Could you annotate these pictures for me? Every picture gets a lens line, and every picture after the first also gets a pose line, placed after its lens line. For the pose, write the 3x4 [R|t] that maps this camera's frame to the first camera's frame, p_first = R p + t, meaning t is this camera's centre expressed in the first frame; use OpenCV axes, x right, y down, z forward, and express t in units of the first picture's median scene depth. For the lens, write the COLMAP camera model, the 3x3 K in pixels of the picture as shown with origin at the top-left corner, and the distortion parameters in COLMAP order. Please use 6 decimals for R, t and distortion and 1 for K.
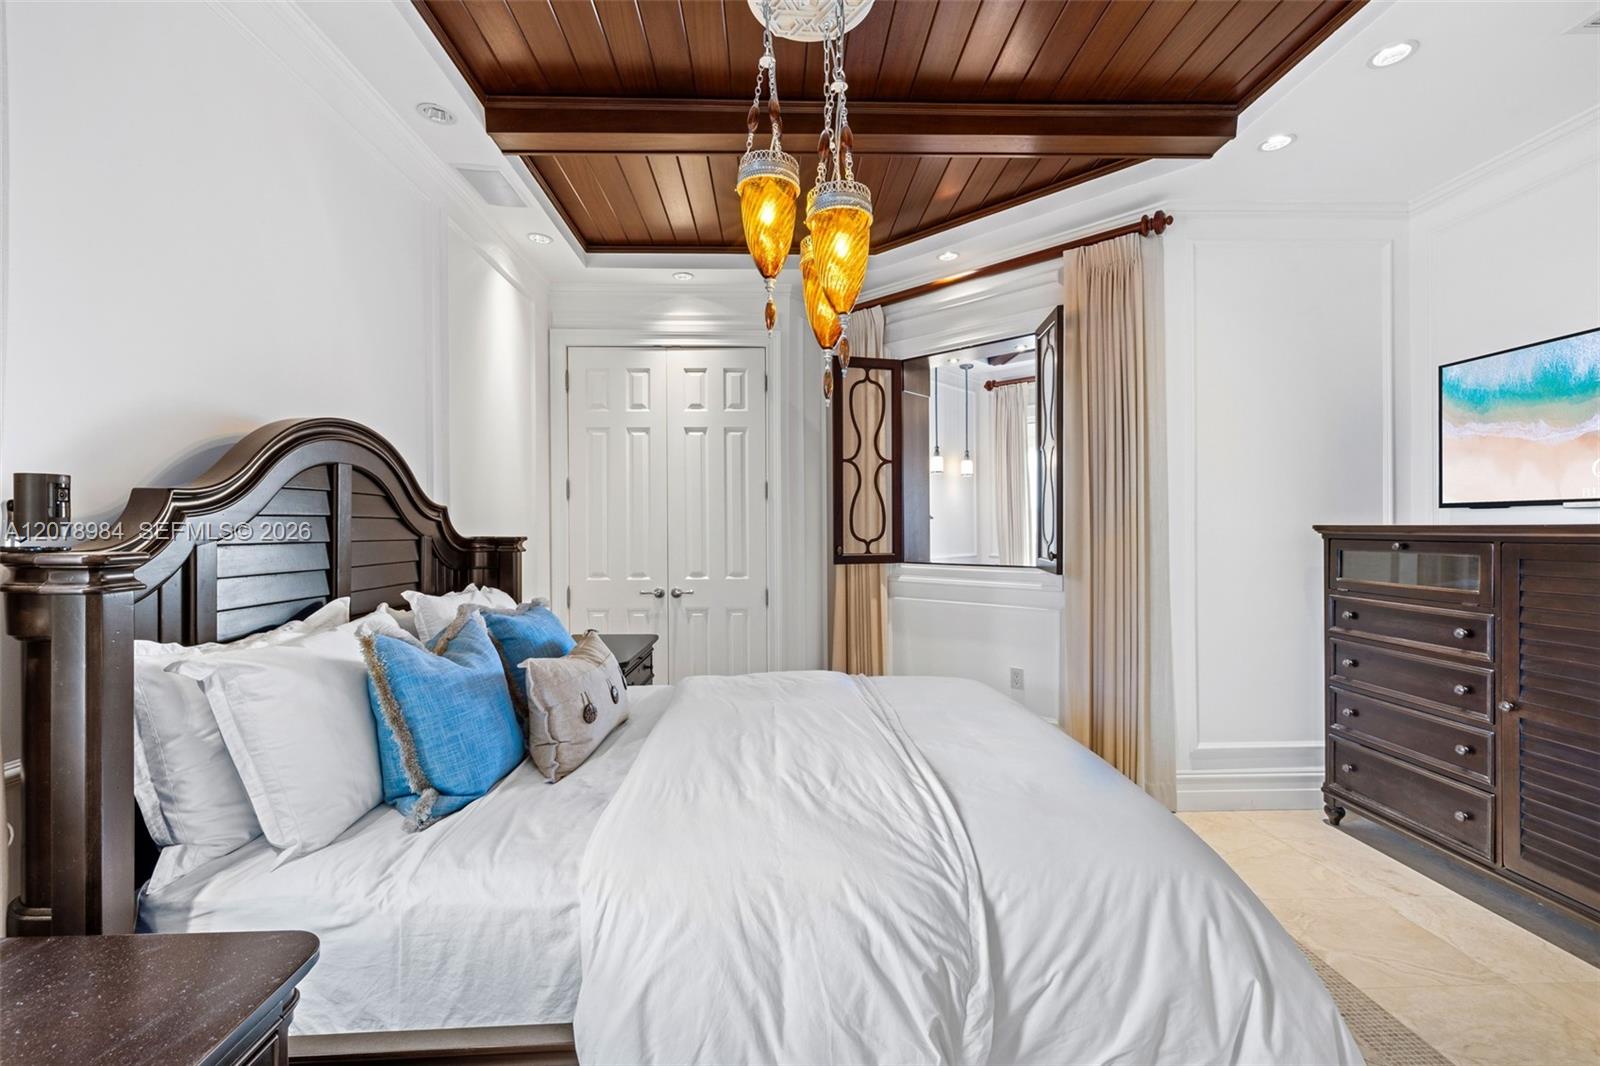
lens RADIAL K [[674.9, 0, 789.4], [0, 674.9, 527.0], [0, 0, 1]] dist [0.001133, -0.000409]
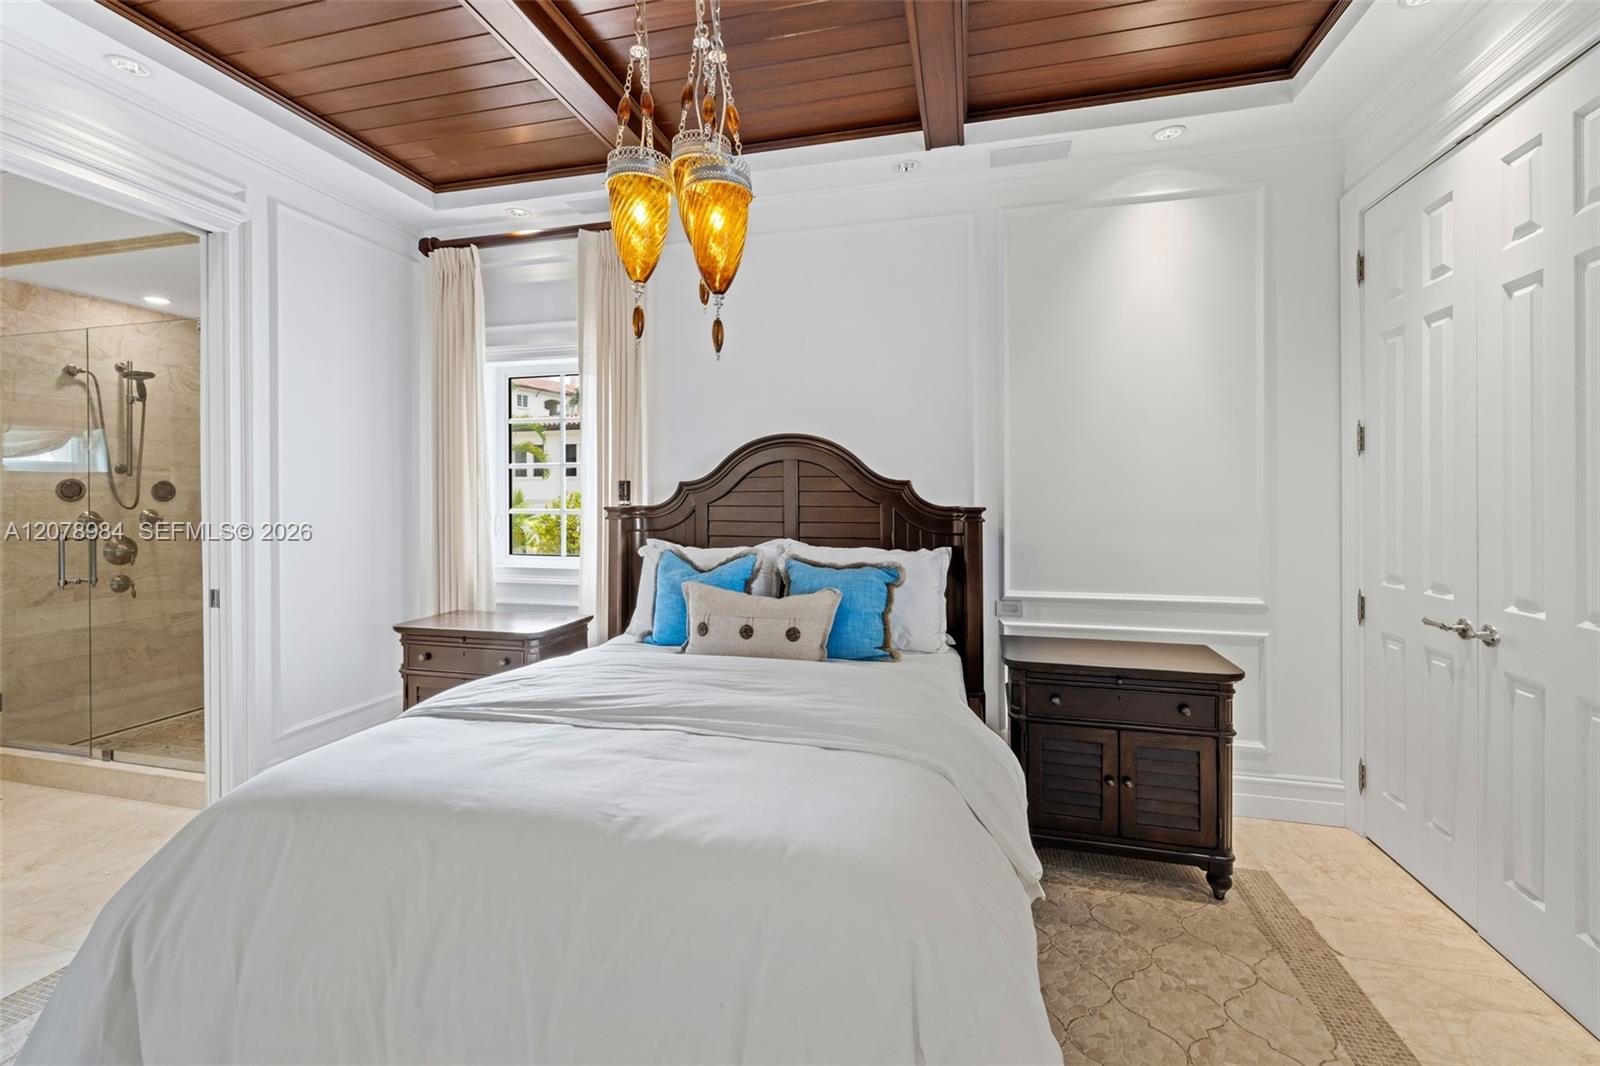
lens RADIAL K [[674.9, 0, 801.2], [0, 674.9, 504.9], [0, 0, 1]] dist [0.001133, -0.000409]
pose [[-0.267020, 0.017424, -0.963533, 0.782322], [0.001658, 0.999843, 0.017621, -0.008895], [0.963690, 0.003107, -0.267007, 1.207628]]
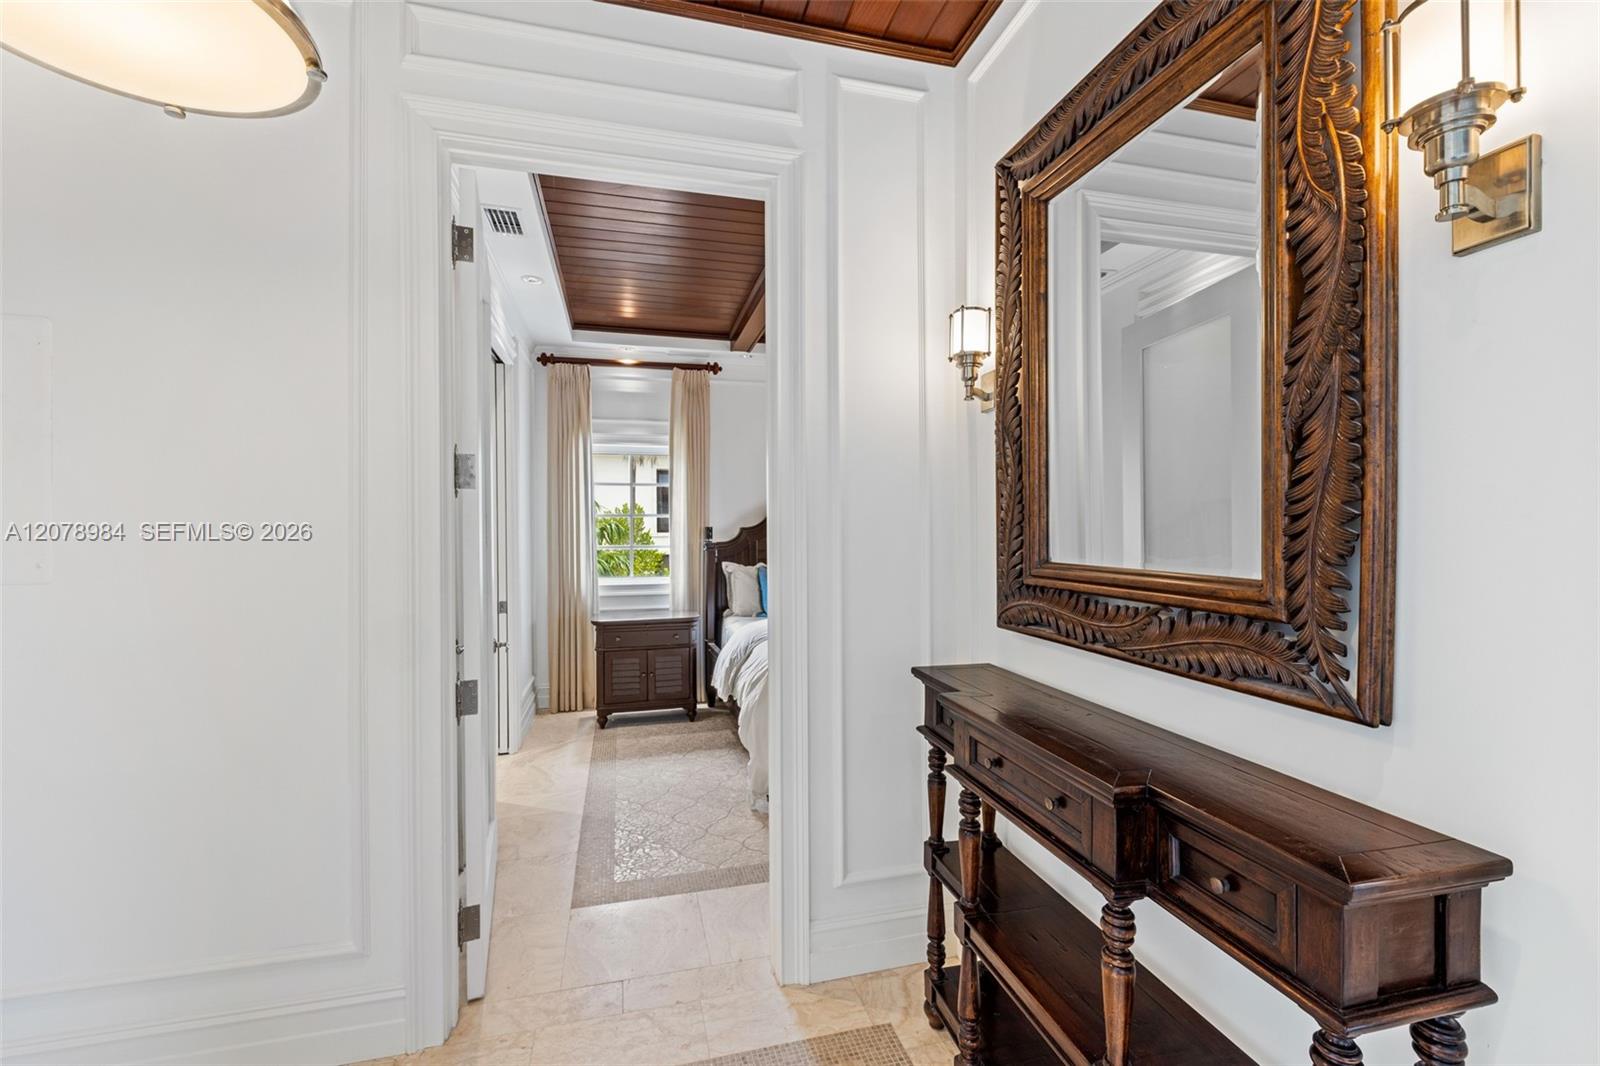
lens RADIAL K [[674.9, 0, 797.7], [0, 674.9, 531.2], [0, 0, 1]] dist [0.001133, -0.000409]
pose [[0.213994, 0.001804, -0.976833, 1.829821], [0.005280, 0.999982, 0.003003, -0.025790], [0.976821, -0.005800, 0.213980, 0.268184]]
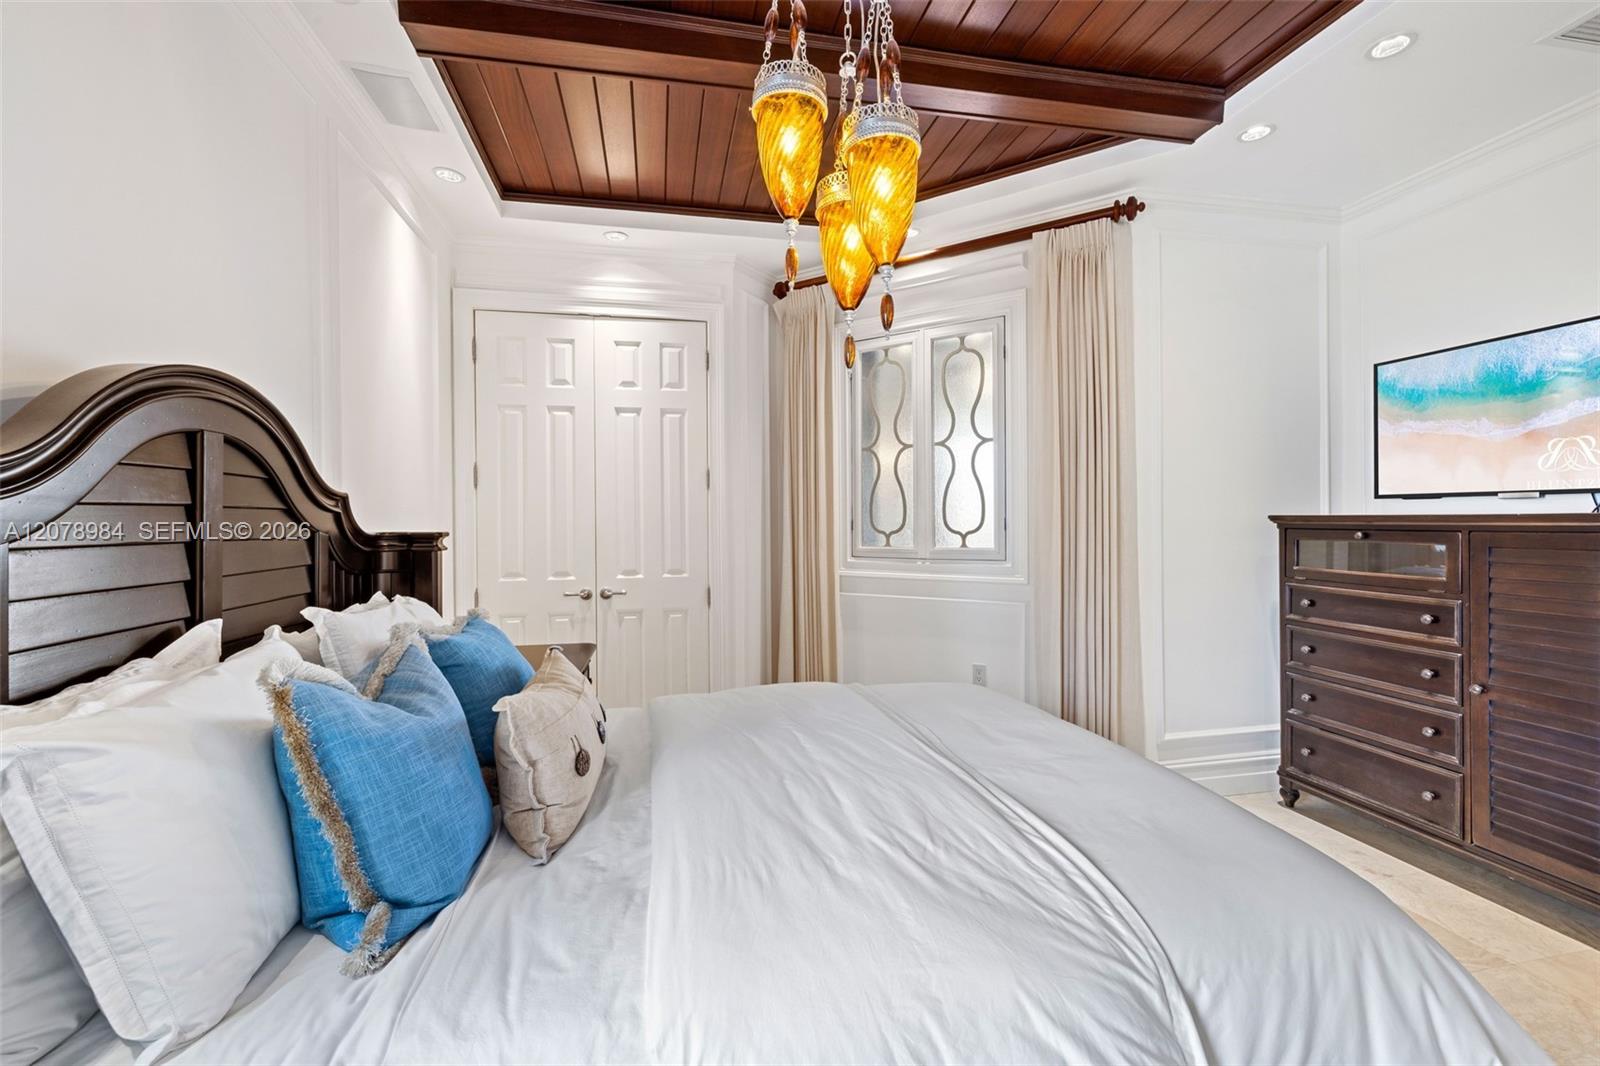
lens RADIAL K [[674.9, 0, 795.3], [0, 674.9, 518.2], [0, 0, 1]] dist [0.001133, -0.000409]
pose [[0.984437, -0.003244, 0.175707, -0.143969], [0.003412, 0.999994, -0.000657, -0.000256], [-0.175704, 0.001247, 0.984442, 0.152429]]
